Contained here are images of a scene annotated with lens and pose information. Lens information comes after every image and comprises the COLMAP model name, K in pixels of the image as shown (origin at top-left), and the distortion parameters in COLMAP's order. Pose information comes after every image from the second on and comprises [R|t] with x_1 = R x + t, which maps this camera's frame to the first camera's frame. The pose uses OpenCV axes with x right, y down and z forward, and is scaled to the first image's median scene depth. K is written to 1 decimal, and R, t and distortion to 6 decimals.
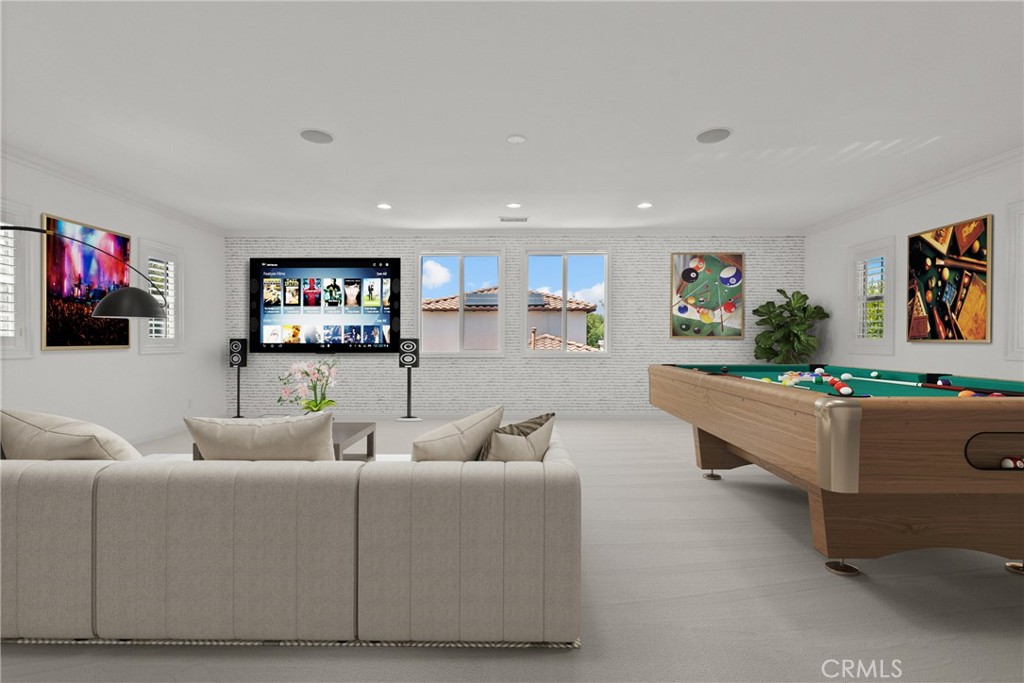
lens RADIAL K [[465.8, 0, 516.4], [0, 465.8, 341.1], [0, 0, 1]] dist [-0.001962, -0.000308]
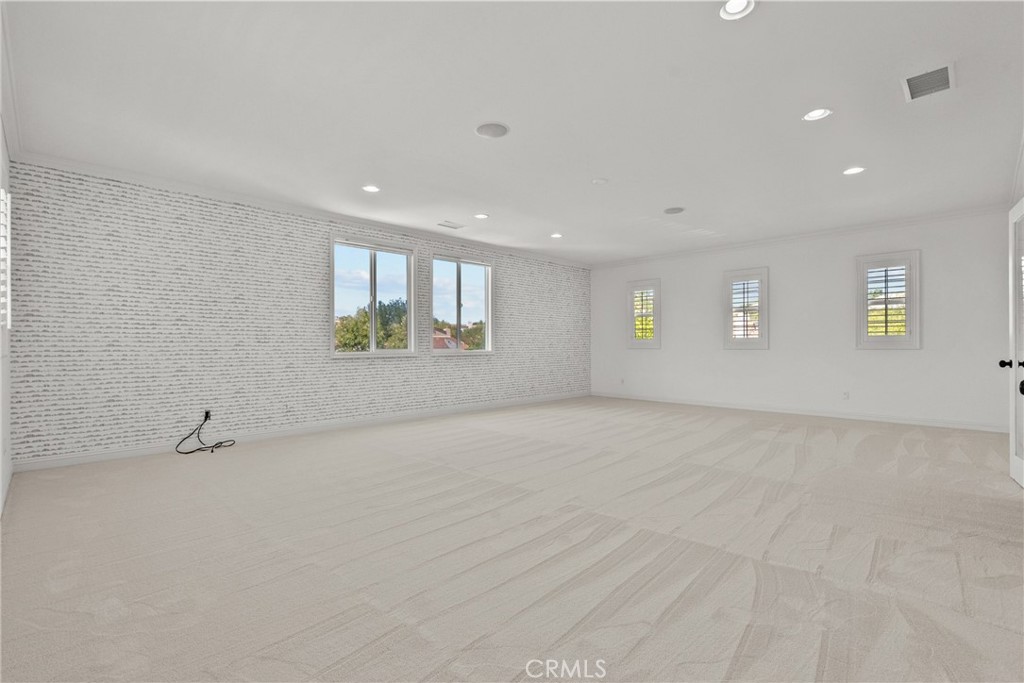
lens RADIAL K [[465.8, 0, 515.6], [0, 465.8, 342.6], [0, 0, 1]] dist [-0.001962, -0.000308]
pose [[0.697705, 0.000223, 0.716386, -0.601508], [0.004292, 0.999981, -0.004491, 0.010326], [-0.716373, 0.006208, 0.697690, 0.140425]]
